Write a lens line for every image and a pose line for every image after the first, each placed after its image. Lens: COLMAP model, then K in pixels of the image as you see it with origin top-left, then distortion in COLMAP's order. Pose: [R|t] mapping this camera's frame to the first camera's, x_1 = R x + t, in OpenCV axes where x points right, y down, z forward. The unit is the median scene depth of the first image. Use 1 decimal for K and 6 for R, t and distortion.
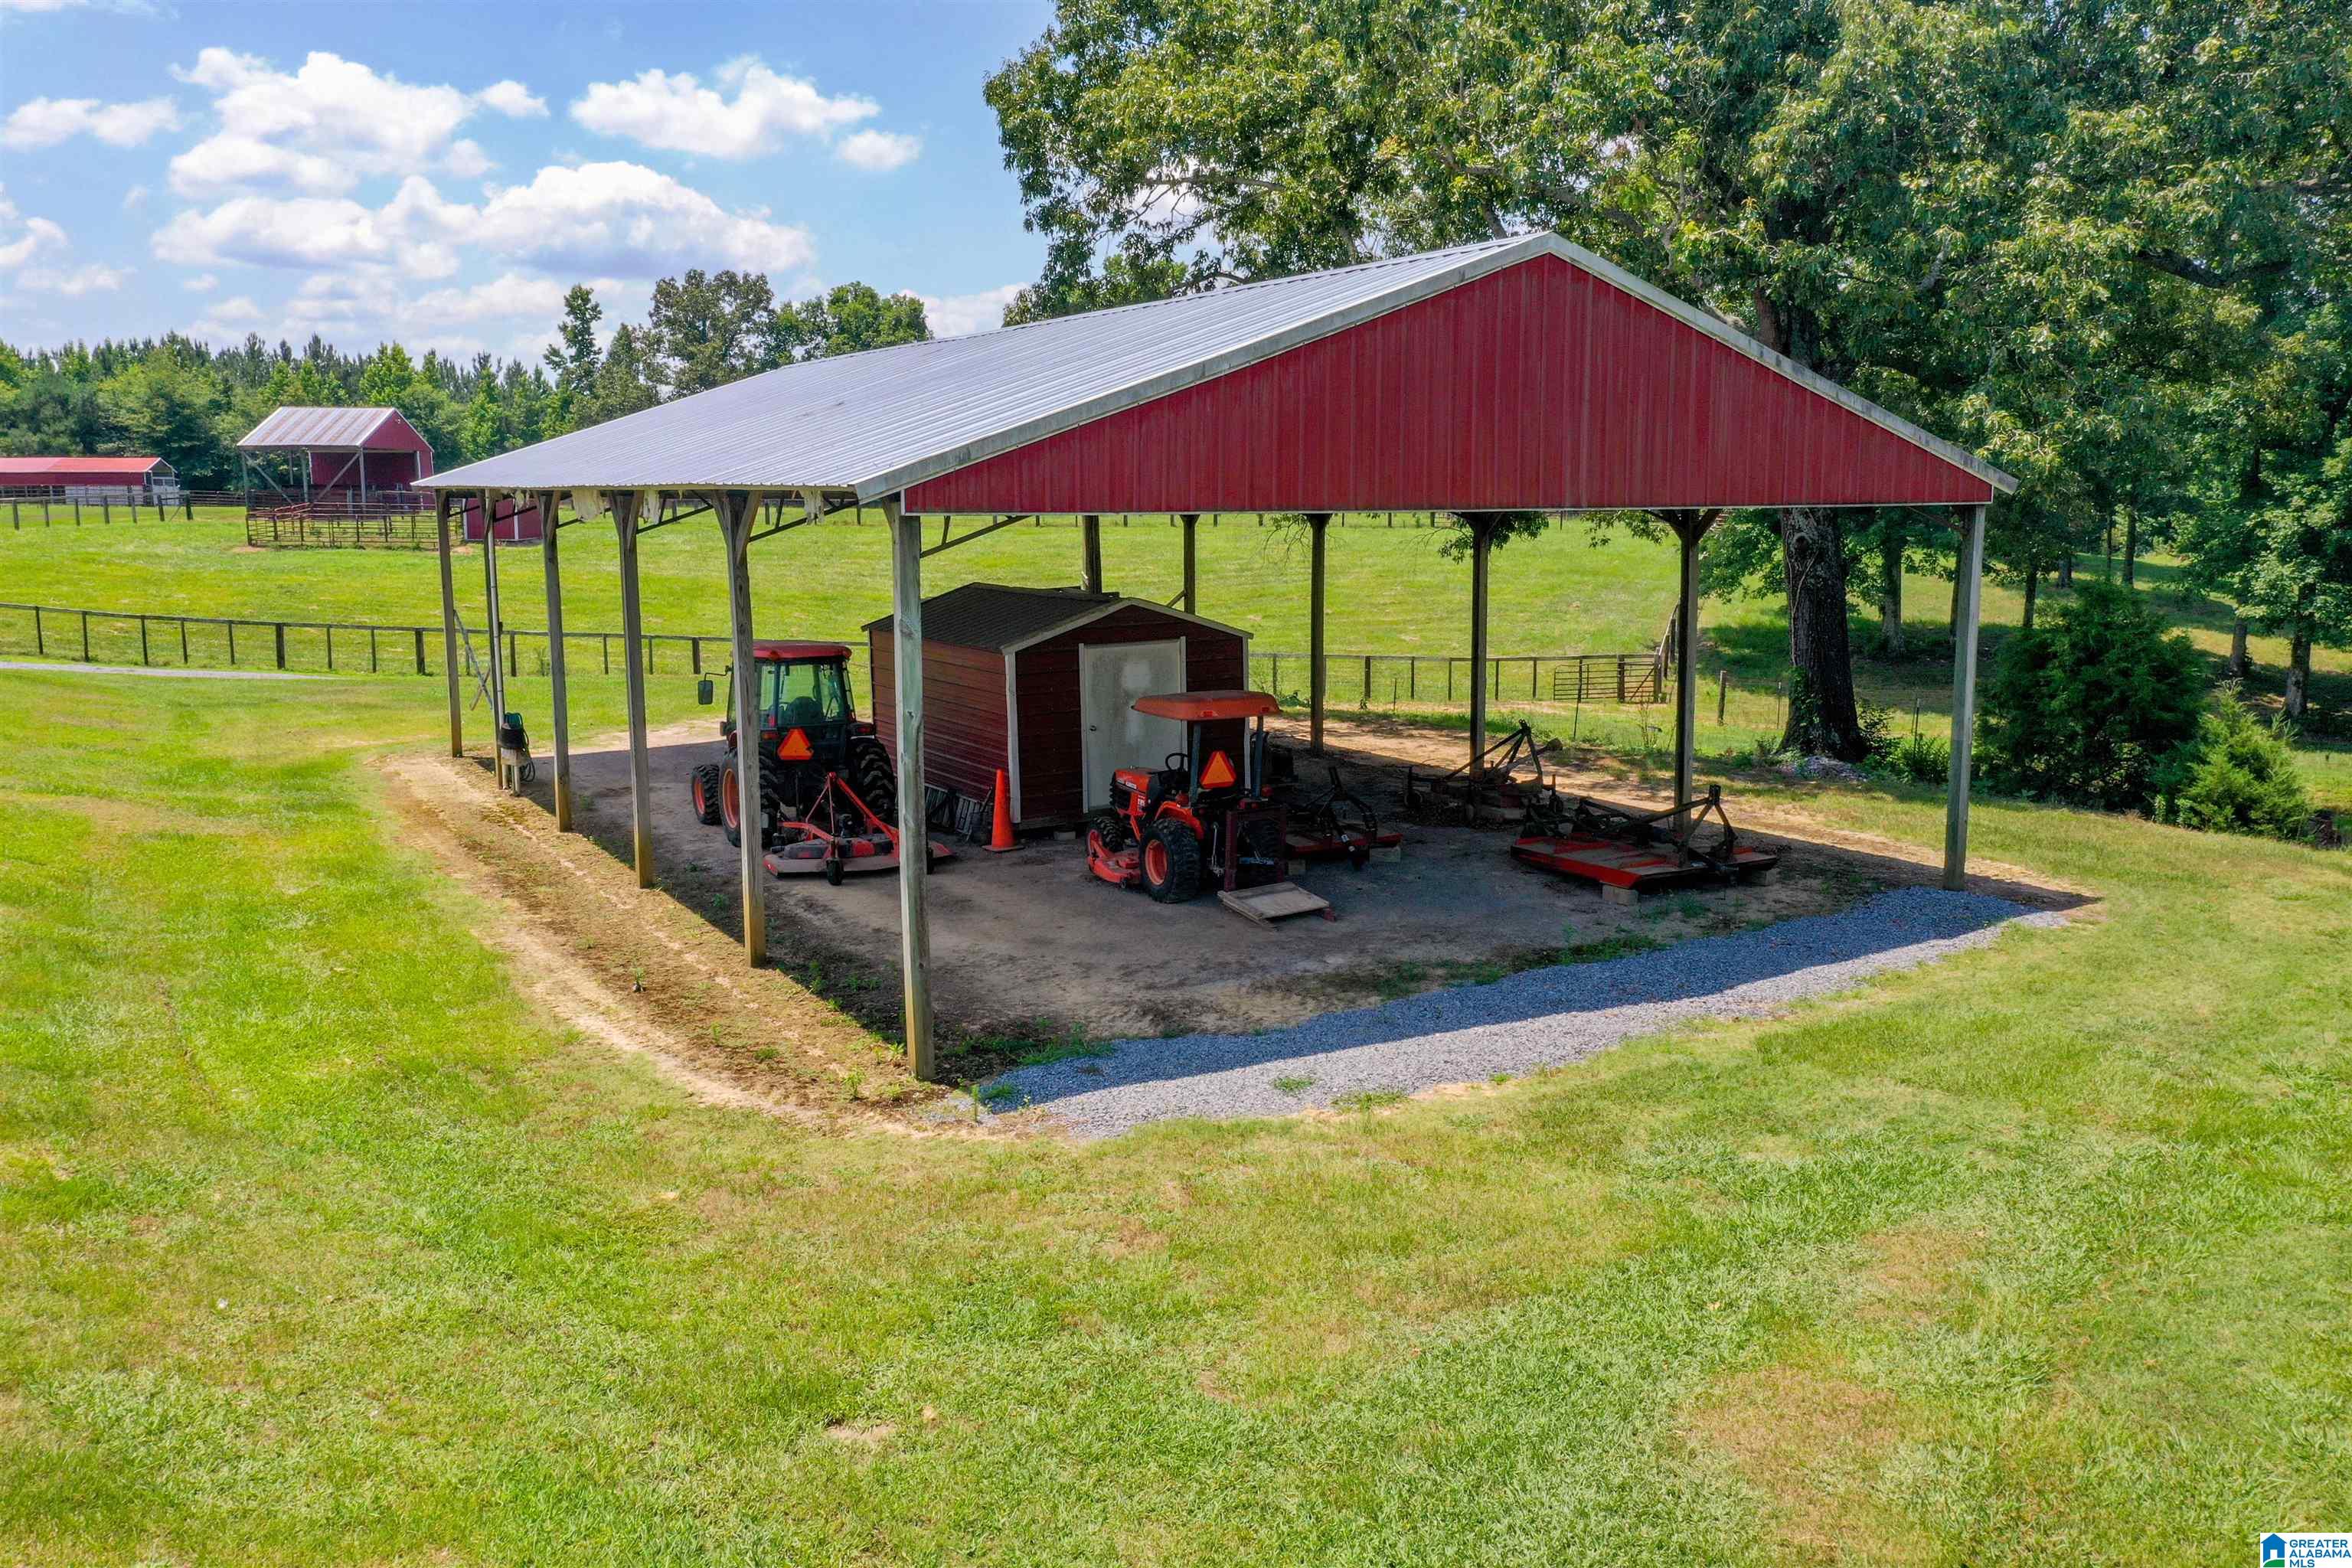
lens RADIAL K [[1849.1, 0, 1176.1], [0, 1849.1, 782.3], [0, 0, 1]] dist [0.021098, -0.013787]
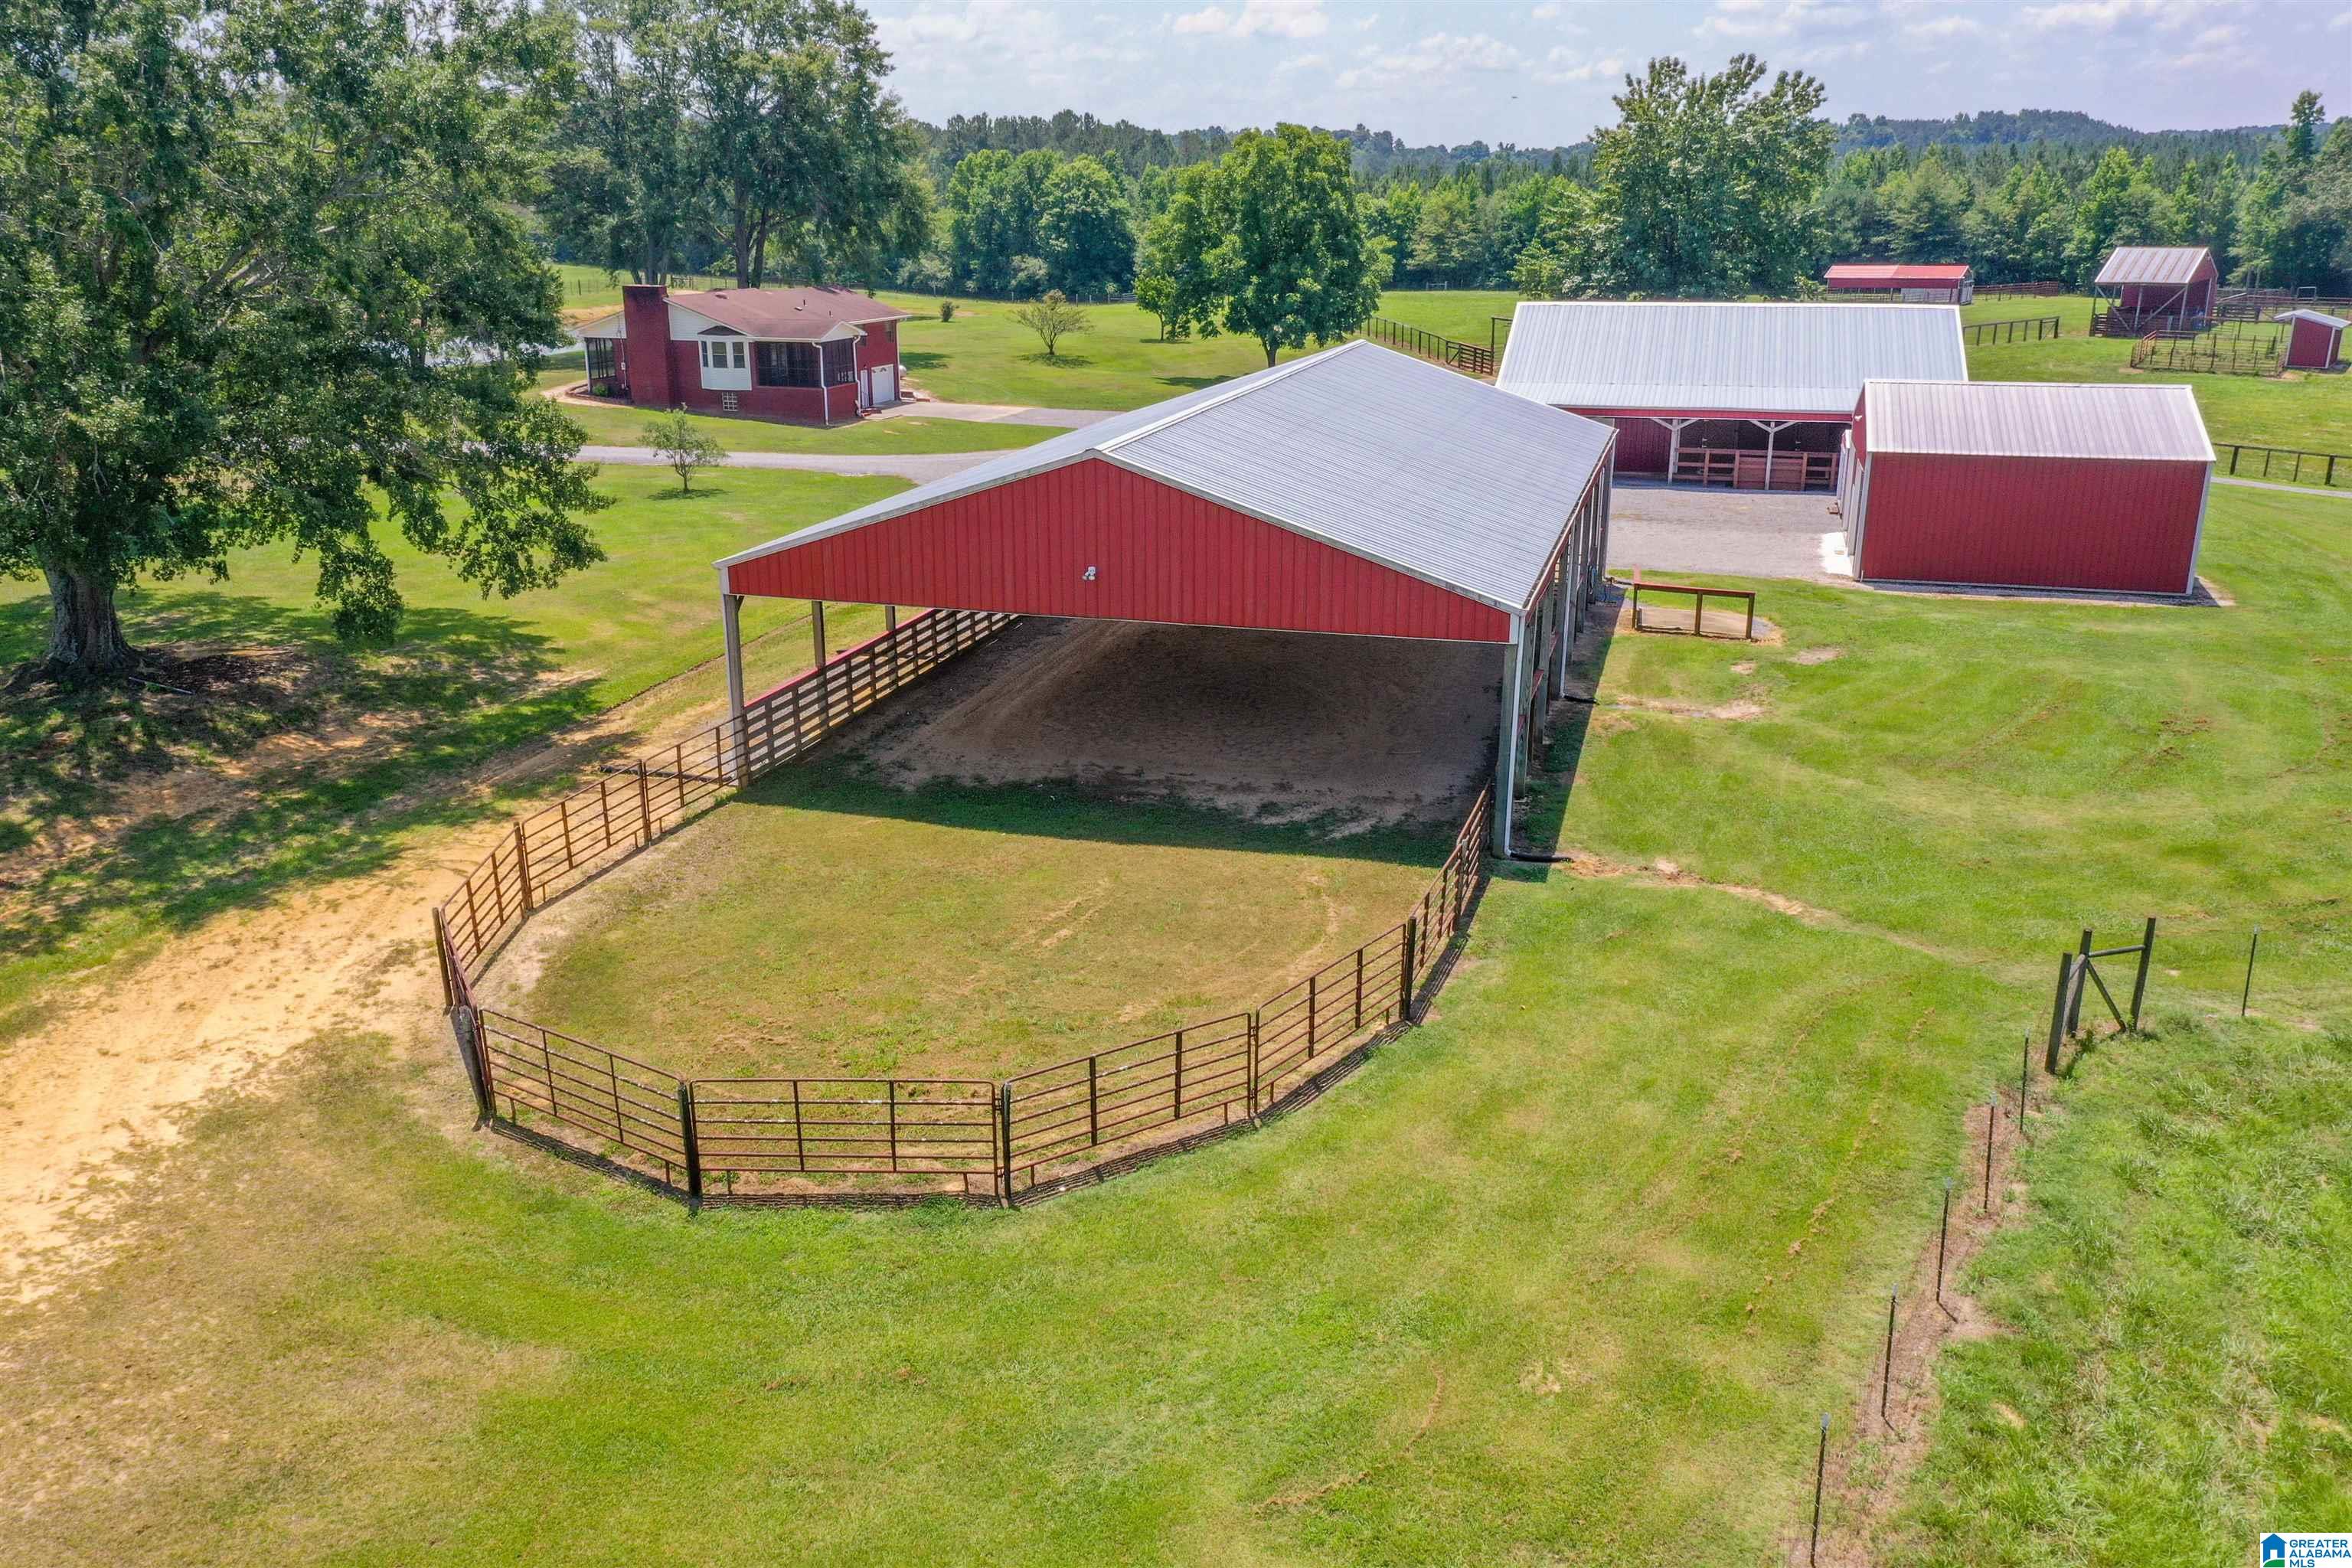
lens RADIAL K [[1849.1, 0, 1175.2], [0, 1849.1, 789.9], [0, 0, 1]] dist [0.021098, -0.013787]
pose [[0.727898, 0.205449, -0.654183, 0.001487], [-0.106796, 0.976383, 0.187807, 0.005784], [0.677318, -0.066840, 0.732648, -0.322597]]
